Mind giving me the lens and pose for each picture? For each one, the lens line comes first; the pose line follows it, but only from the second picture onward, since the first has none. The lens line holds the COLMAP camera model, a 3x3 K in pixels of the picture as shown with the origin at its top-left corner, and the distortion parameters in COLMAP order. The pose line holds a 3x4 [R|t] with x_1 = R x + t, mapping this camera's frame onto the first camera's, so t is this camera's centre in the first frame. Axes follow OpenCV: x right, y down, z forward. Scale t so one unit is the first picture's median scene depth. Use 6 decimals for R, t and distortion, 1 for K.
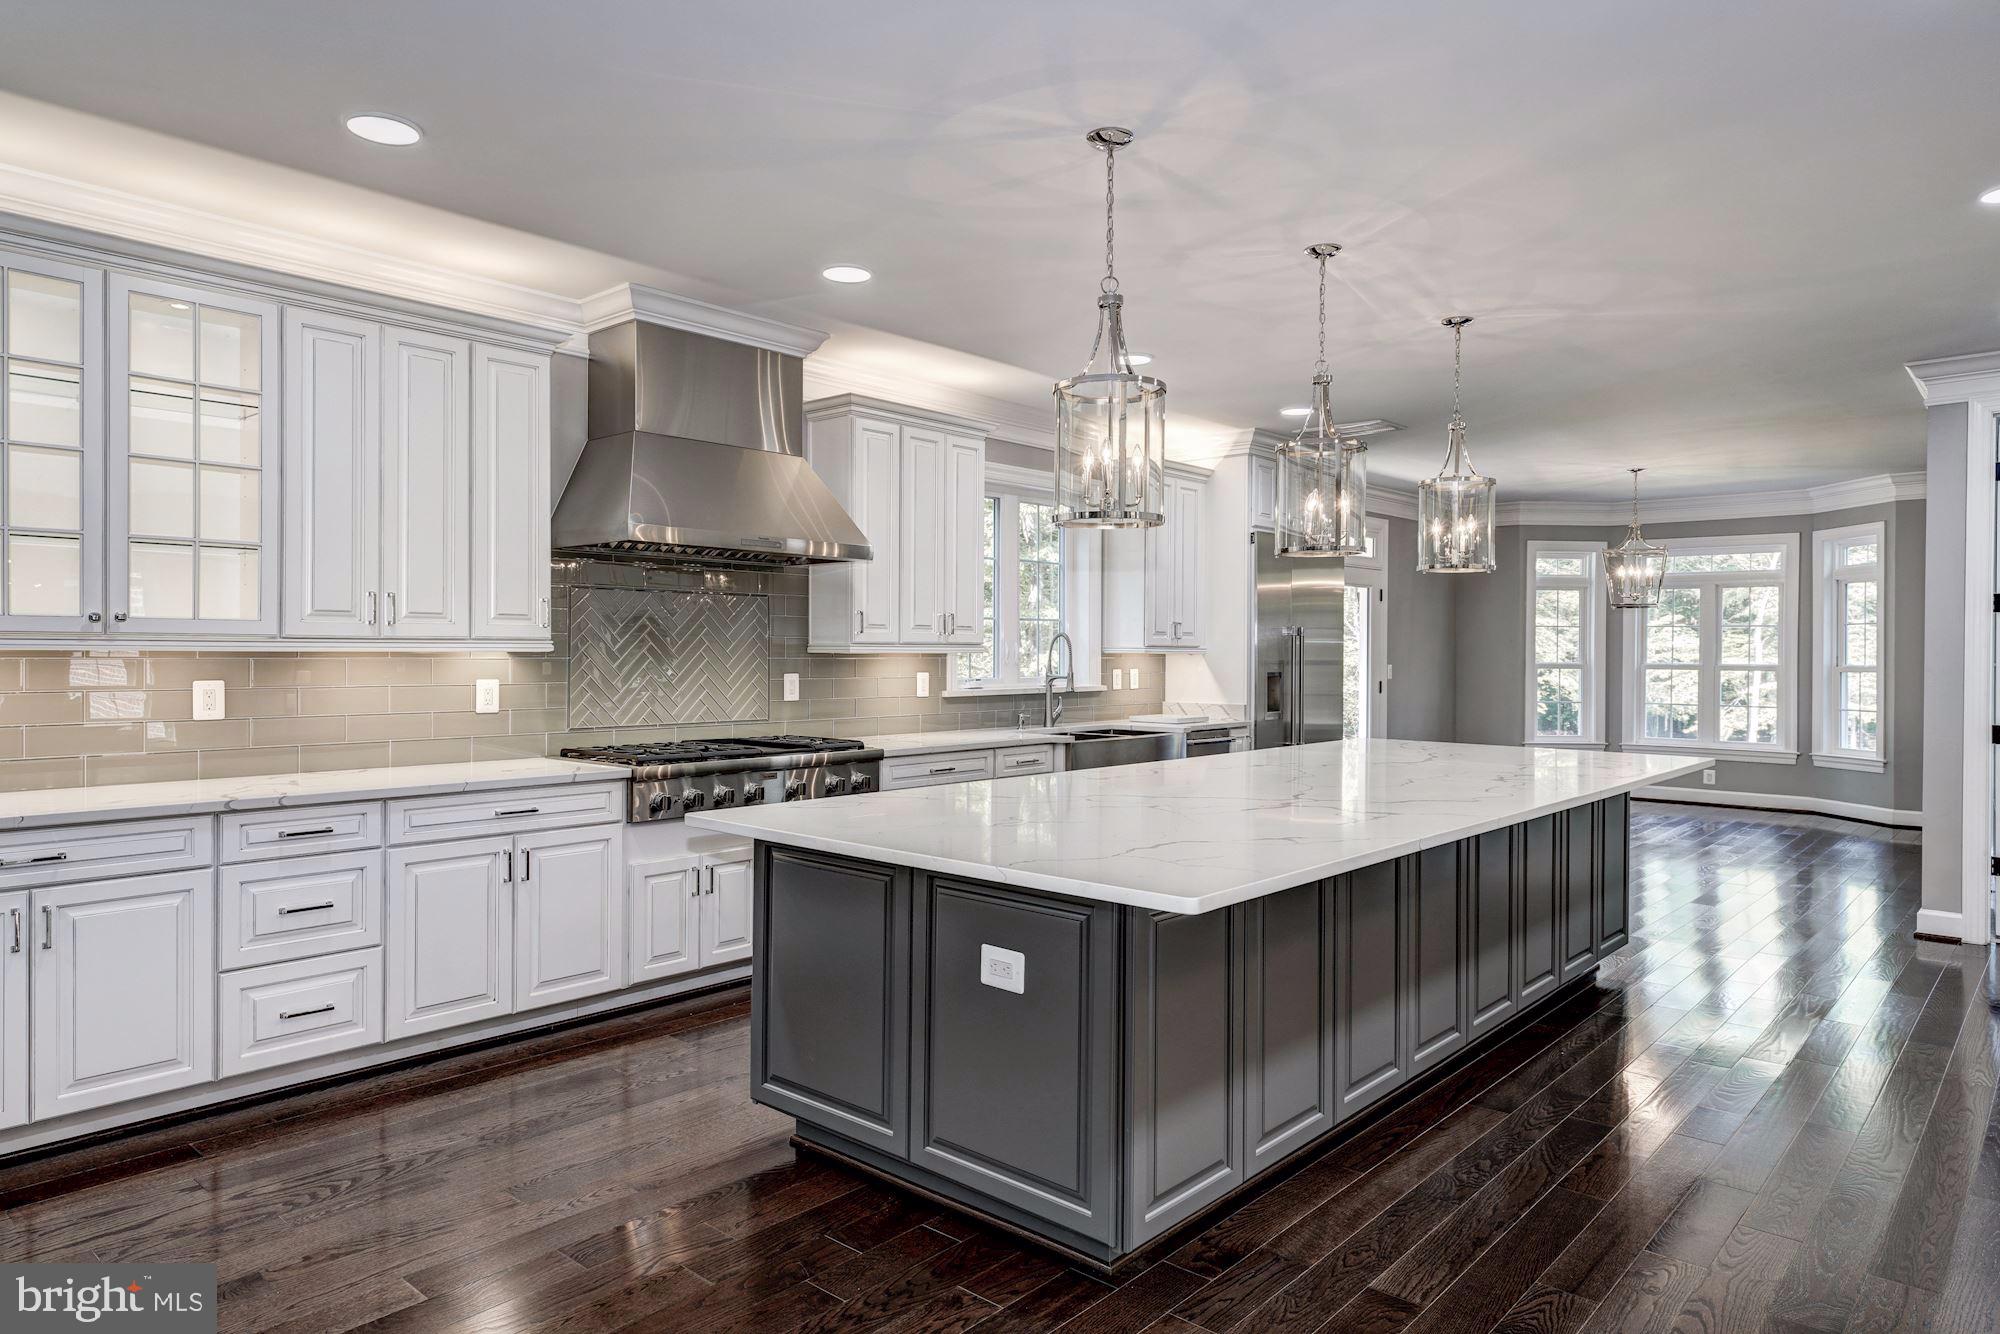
lens RADIAL K [[1203.6, 0, 996.3], [0, 1203.6, 657.5], [0, 0, 1]] dist [0.003502, -0.000001]
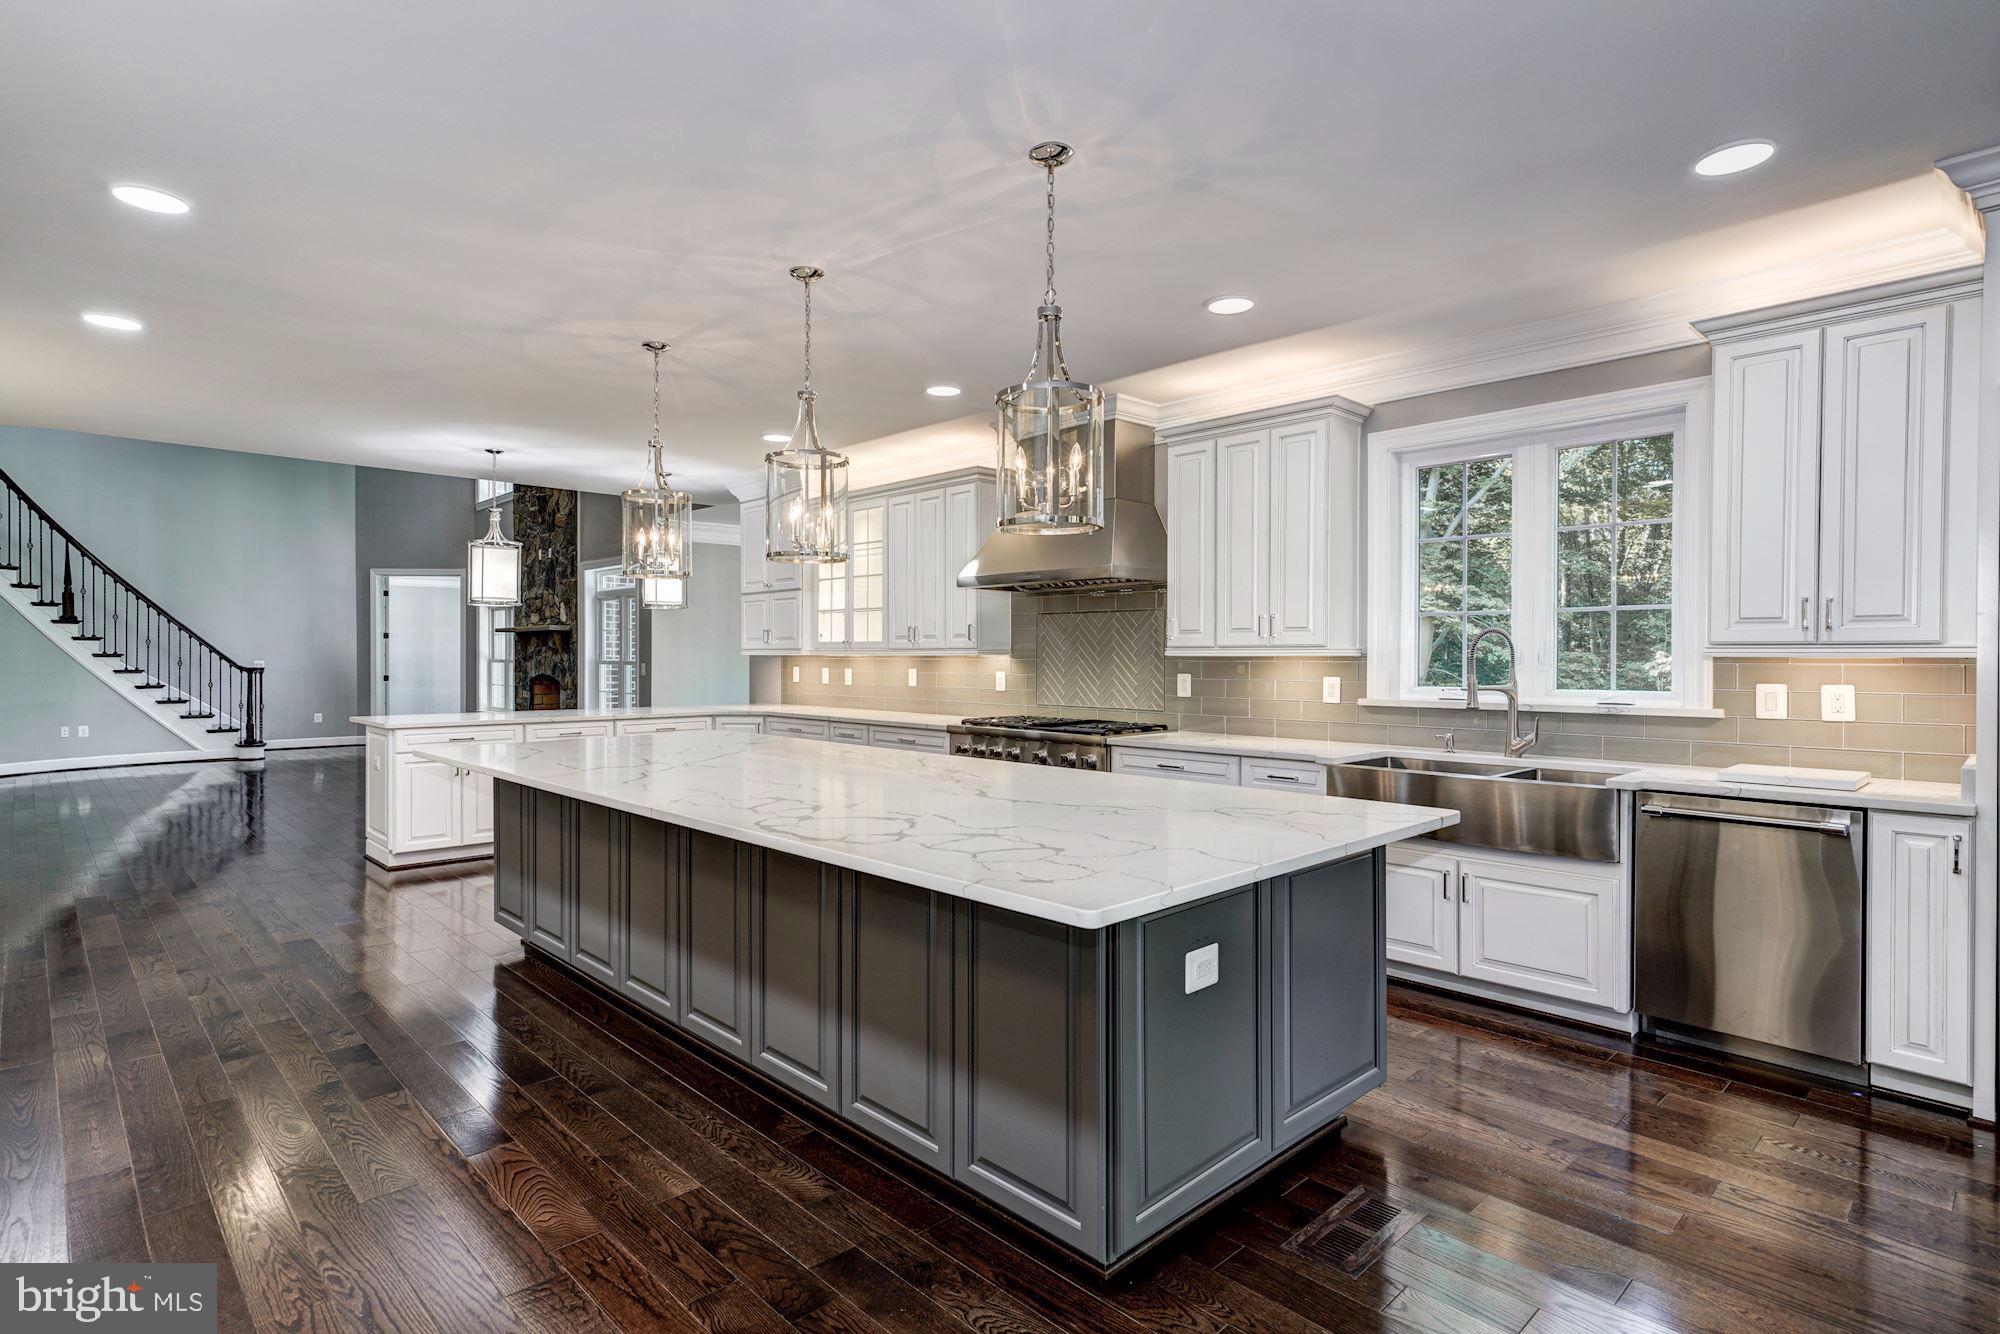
lens RADIAL K [[1012.3, 0, 992.2], [0, 1012.3, 665.3], [0, 0, 1]] dist [0.002611, 0.000292]
pose [[-0.071024, 0.006871, -0.997451, 0.969199], [-0.006328, 0.999953, 0.007339, -0.000802], [0.997455, 0.006833, -0.070977, 1.034324]]
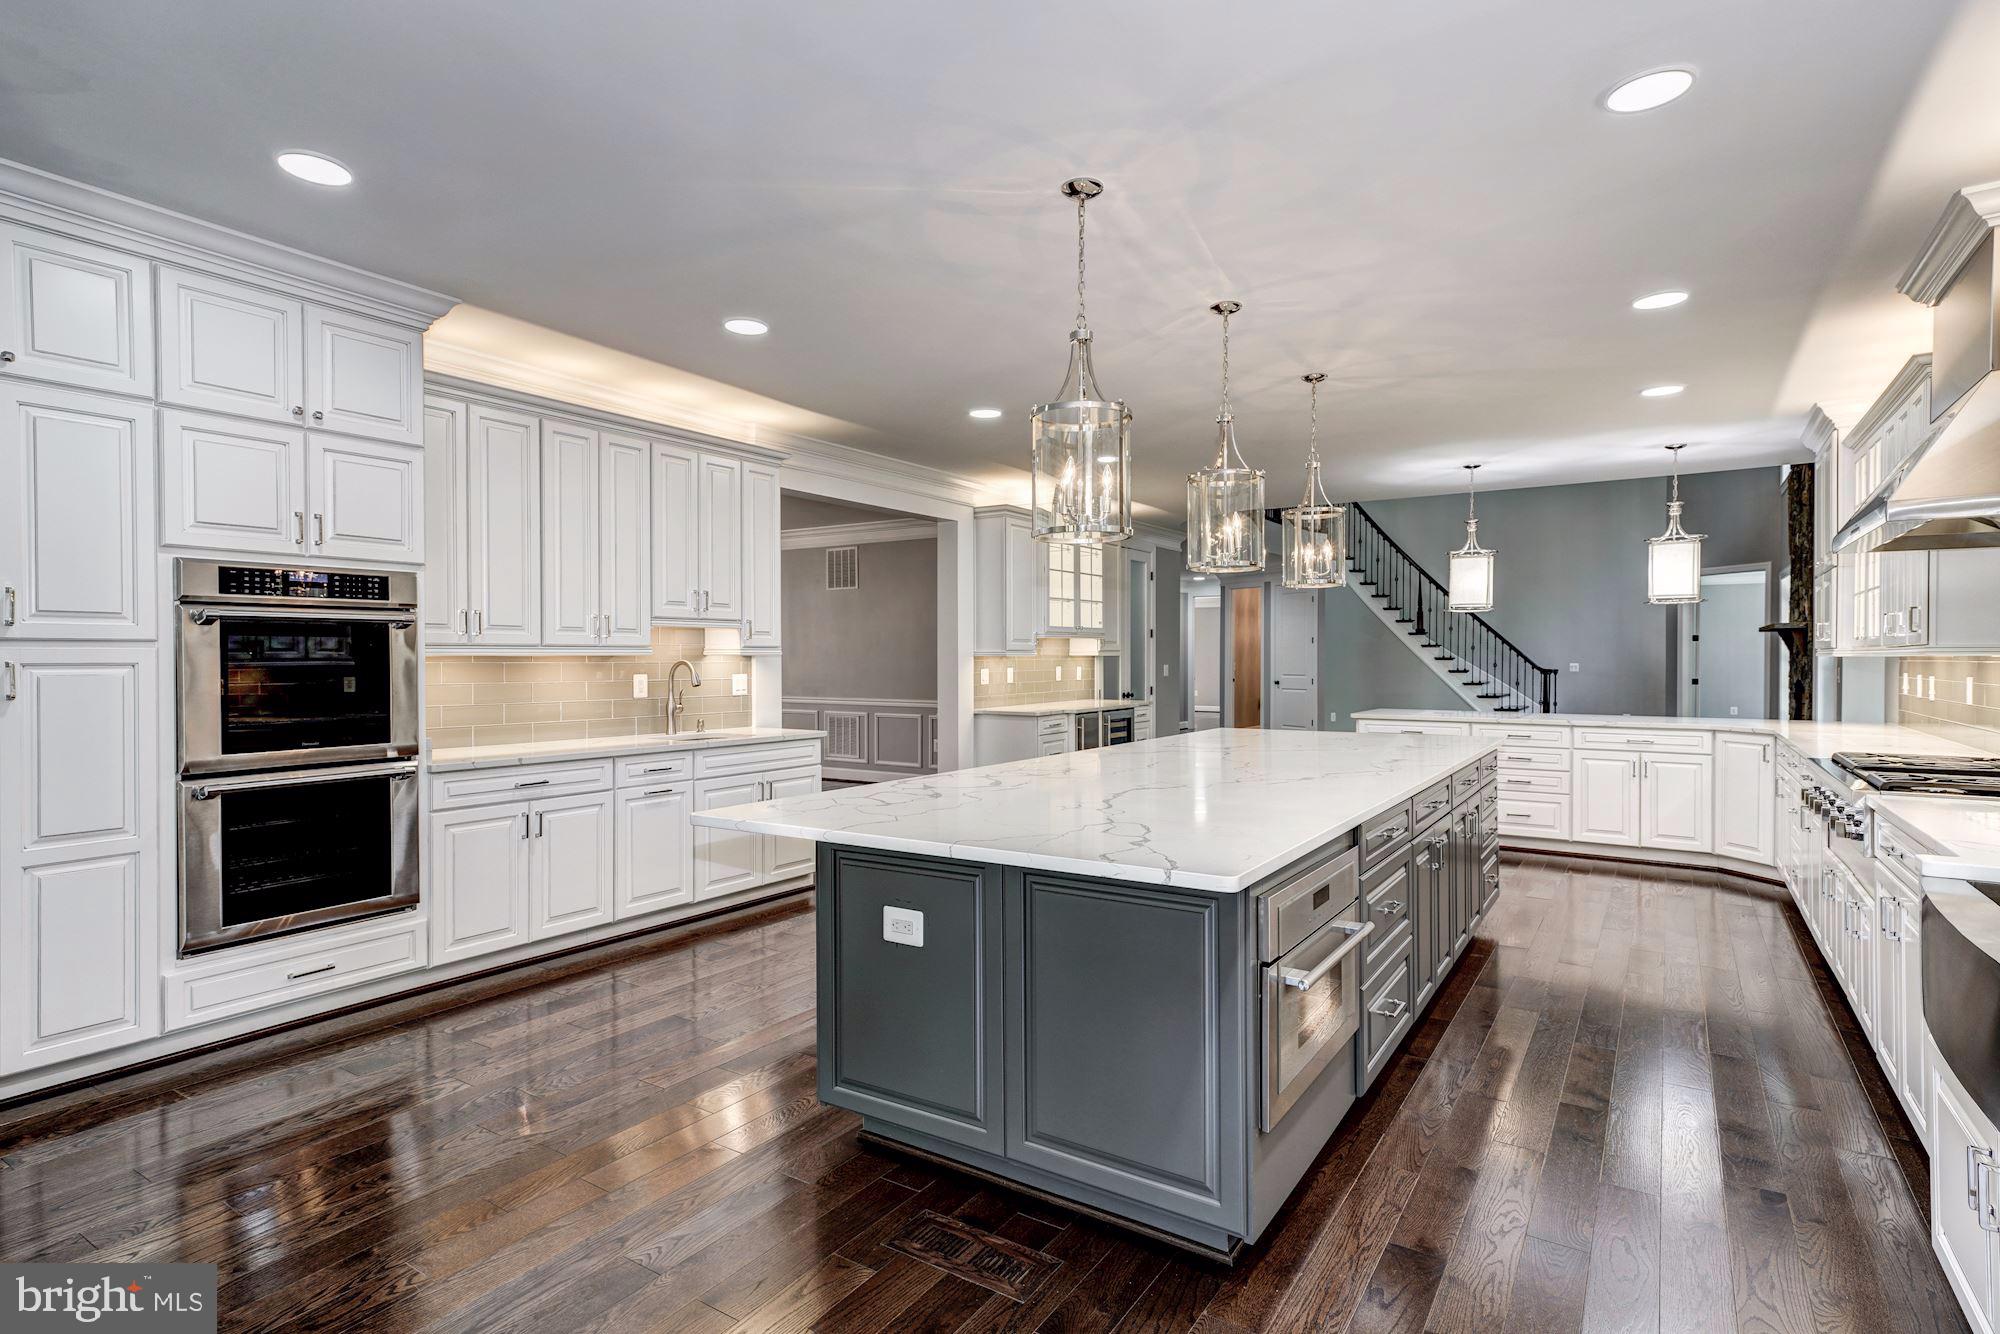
lens RADIAL K [[1012.3, 0, 992.4], [0, 1012.3, 664.4], [0, 0, 1]] dist [0.002611, 0.000292]
pose [[-0.988844, -0.000232, -0.148958, 0.537678], [-0.001626, 0.999956, 0.009236, -0.002460], [0.148949, 0.009375, -0.988800, 1.628538]]
